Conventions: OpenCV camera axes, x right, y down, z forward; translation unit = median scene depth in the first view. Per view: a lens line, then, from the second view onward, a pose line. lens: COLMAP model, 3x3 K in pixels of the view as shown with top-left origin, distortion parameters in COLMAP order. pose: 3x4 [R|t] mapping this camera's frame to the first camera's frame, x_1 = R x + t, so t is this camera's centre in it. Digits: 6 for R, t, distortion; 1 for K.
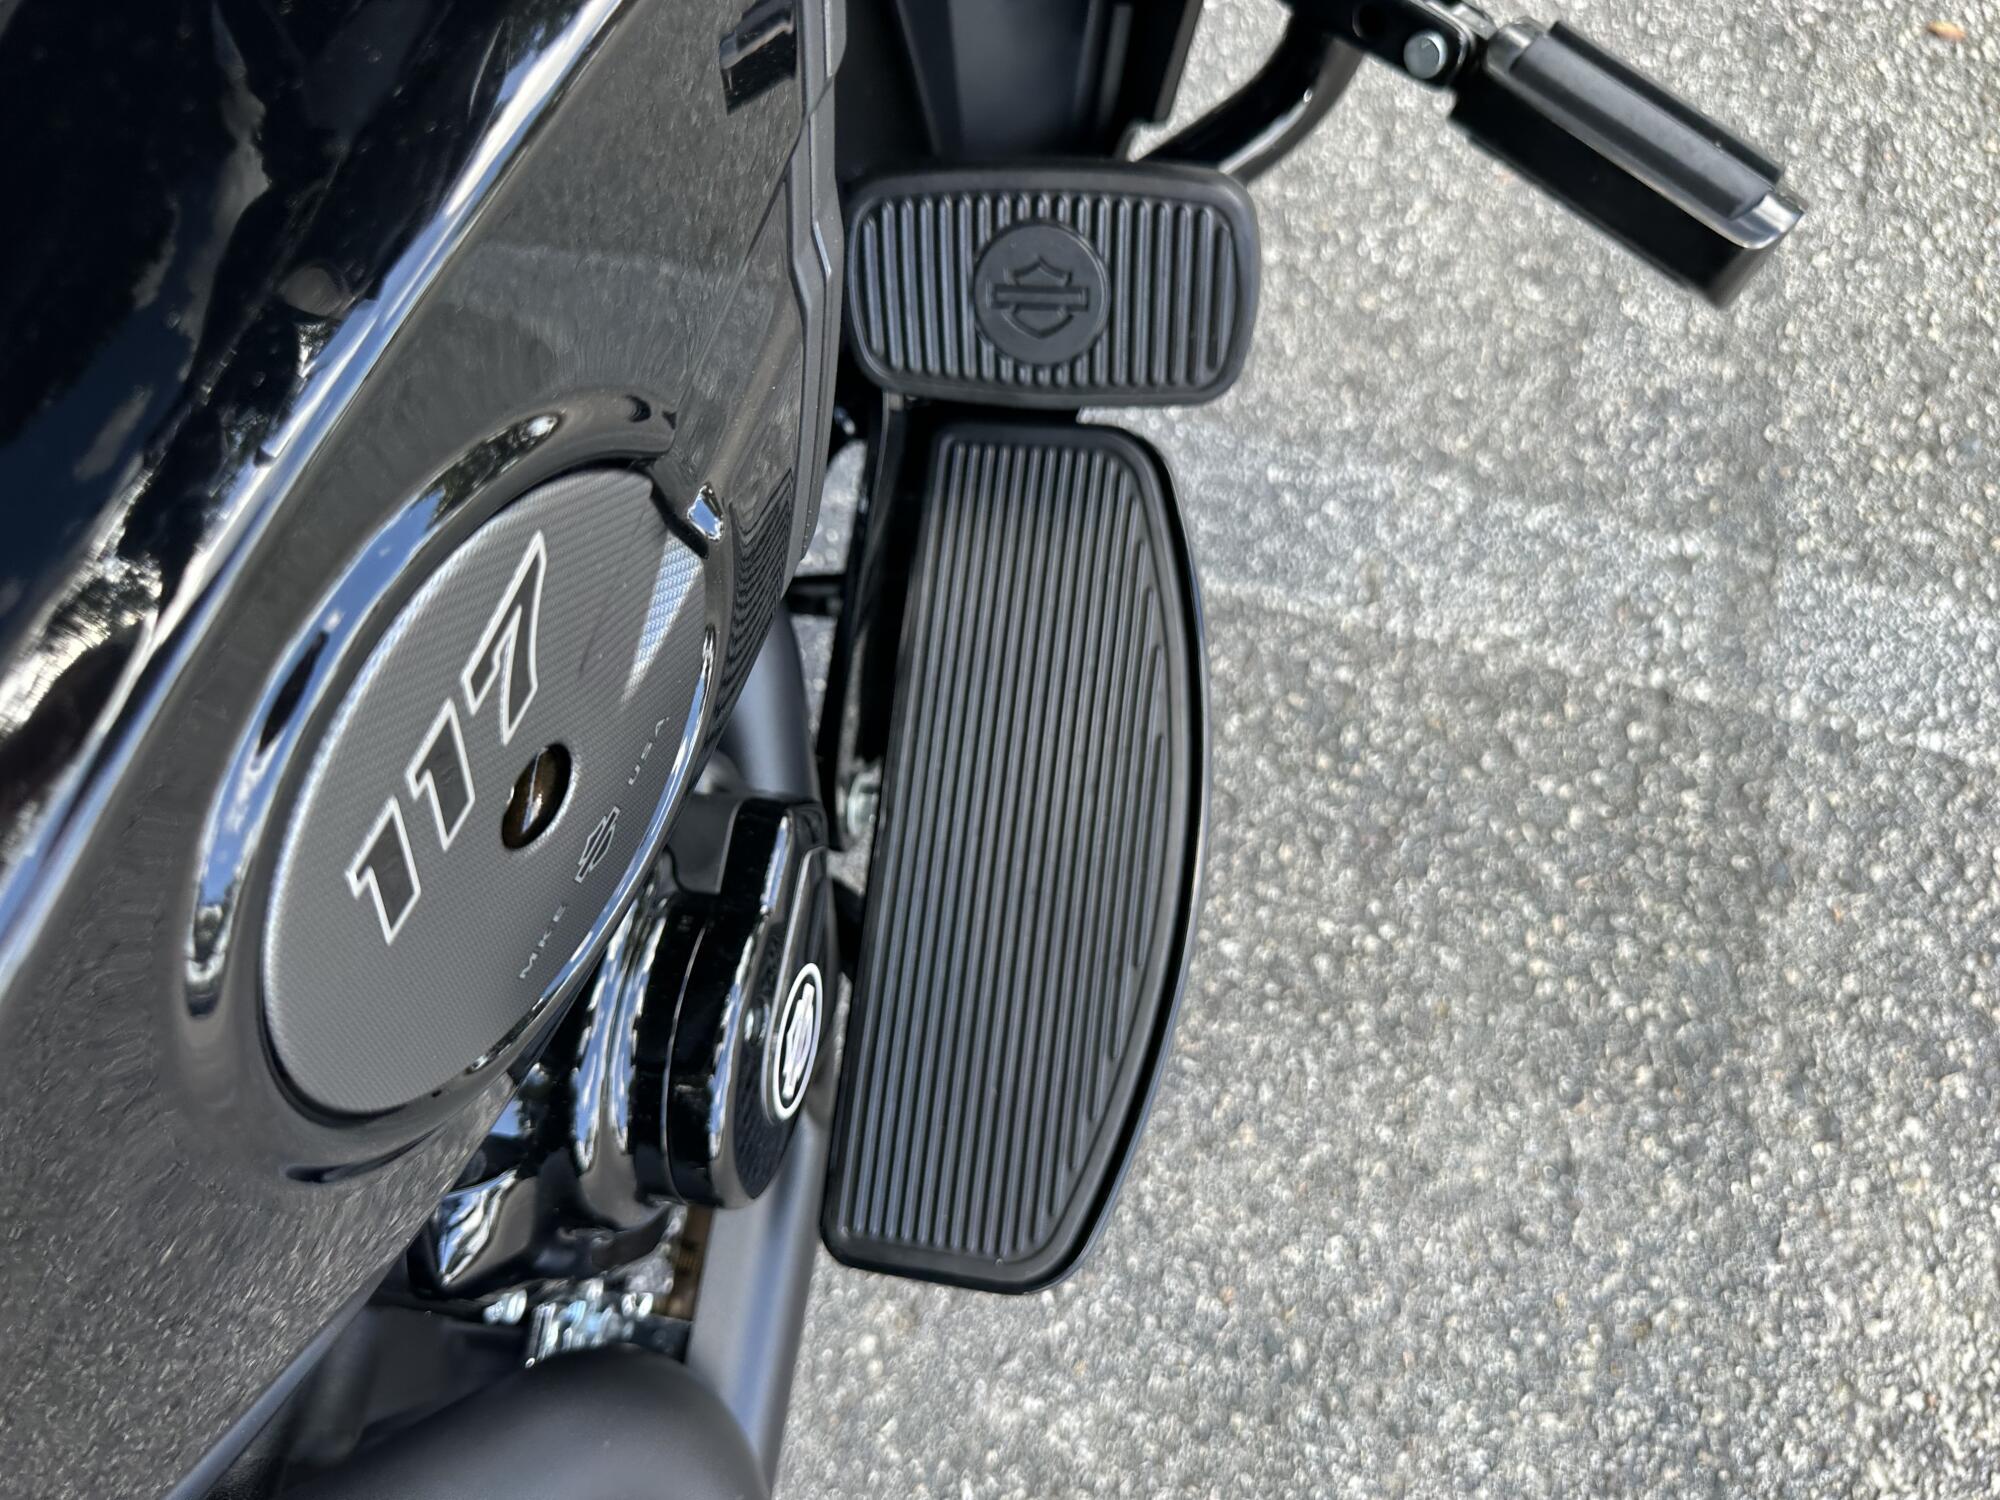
lens RADIAL K [[1439.0, 0, 1012.6], [0, 1439.0, 737.7], [0, 0, 1]] dist [-0.013315, -0.006654]
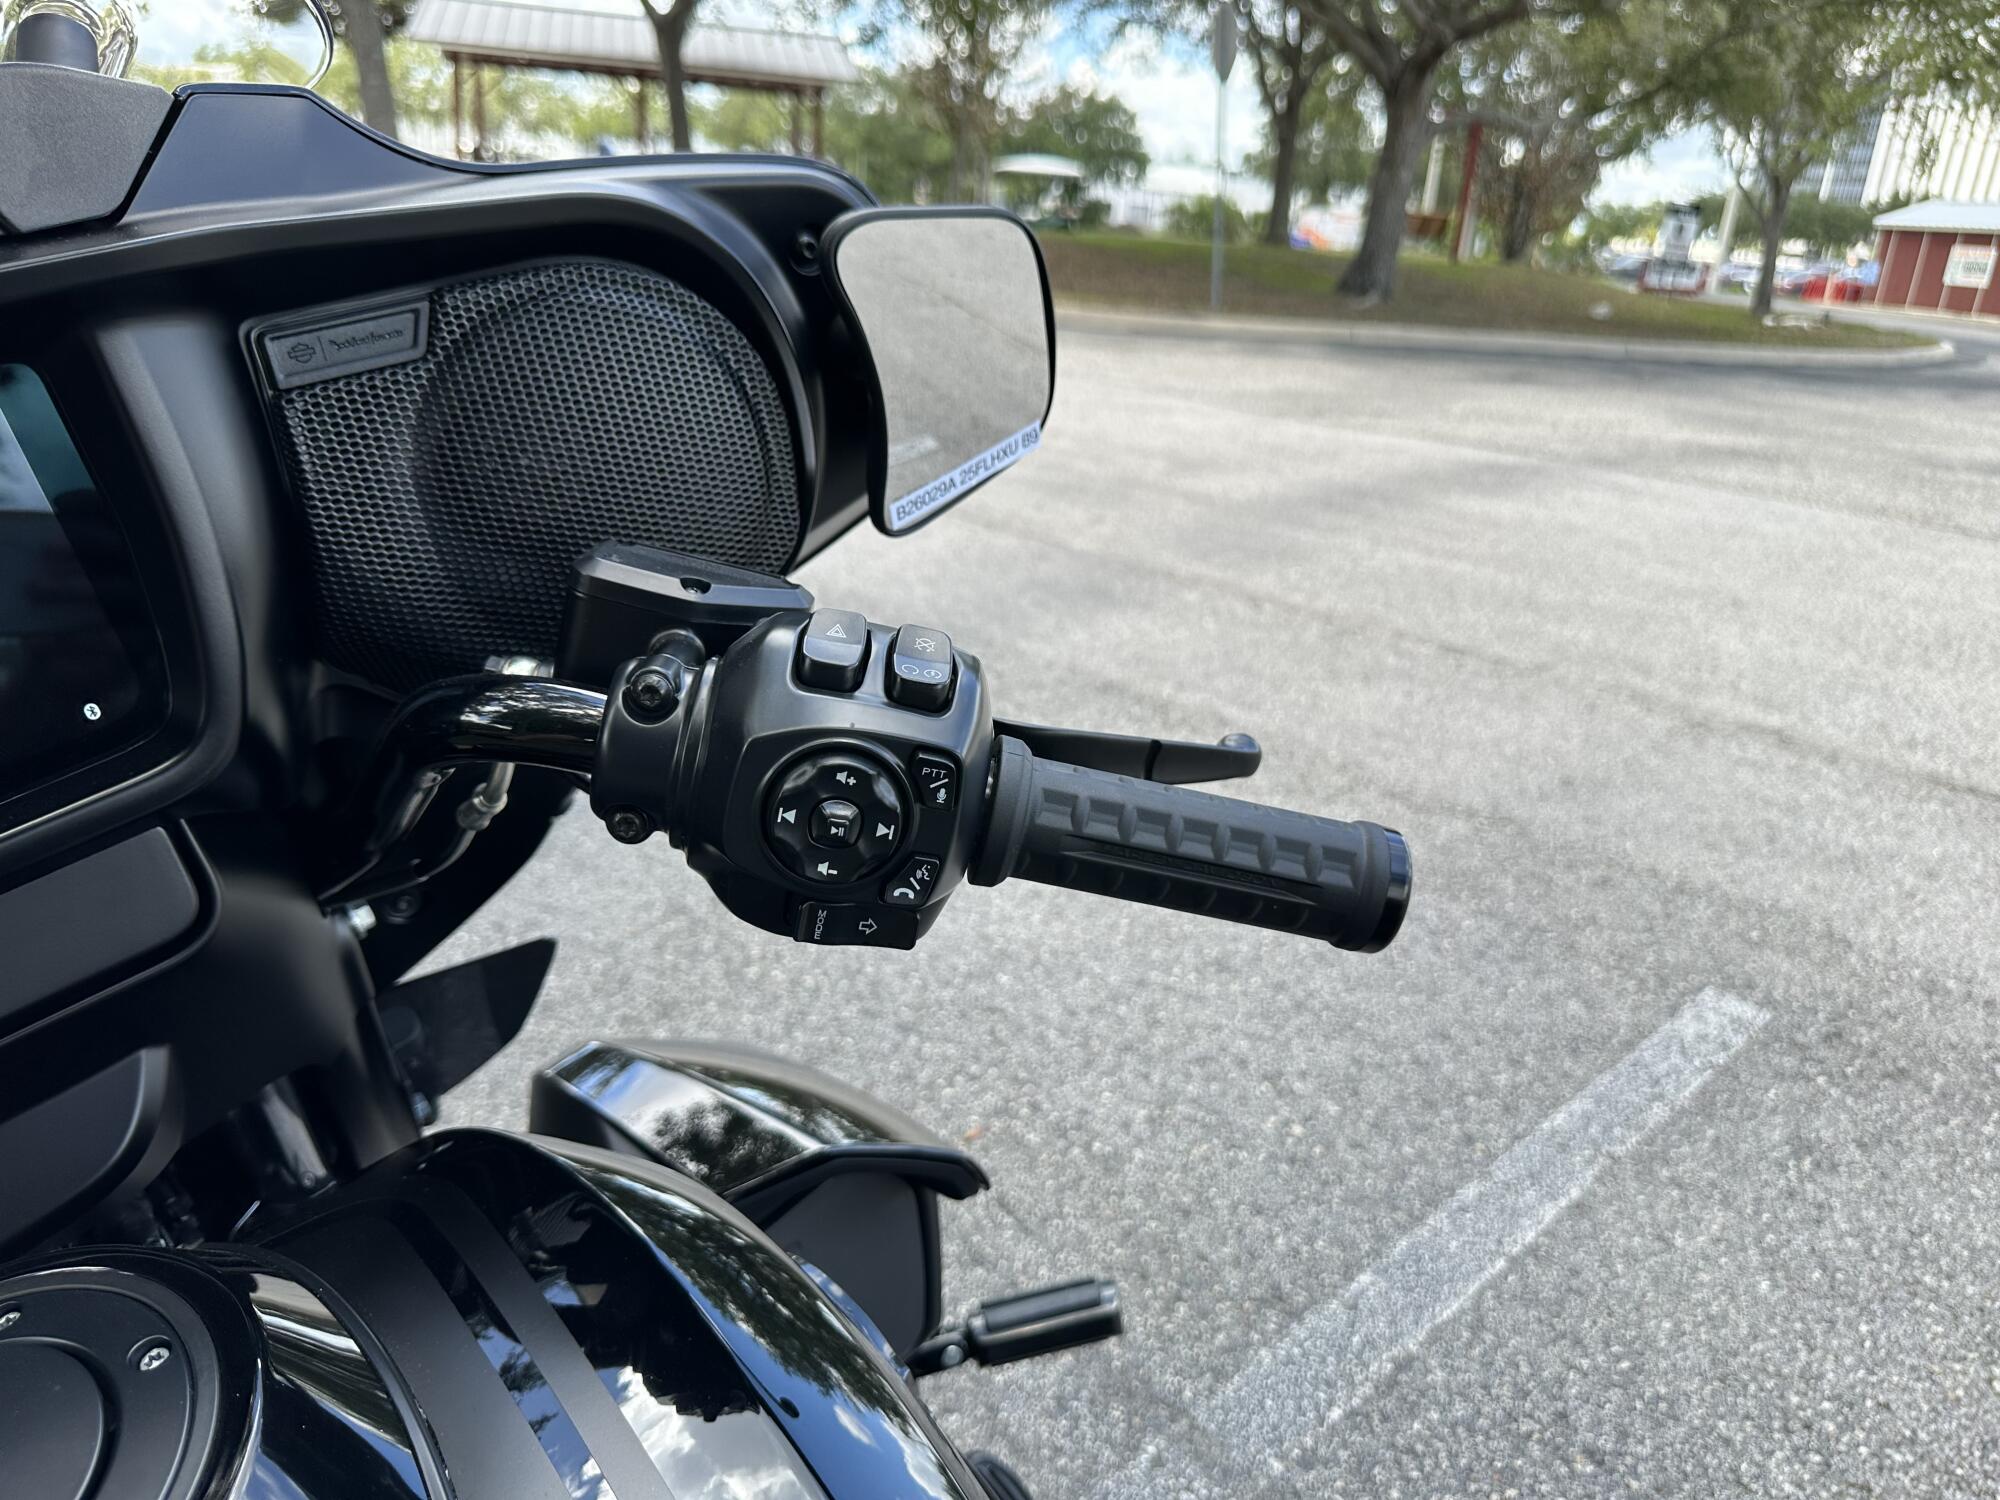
lens RADIAL K [[1439.0, 0, 1012.6], [0, 1439.0, 737.7], [0, 0, 1]] dist [-0.013315, -0.006654]
pose [[0.594317, -0.410601, 0.691516, -0.367454], [0.790200, 0.458051, -0.407153, 0.023751], [-0.149572, 0.788414, 0.596684, -0.495236]]
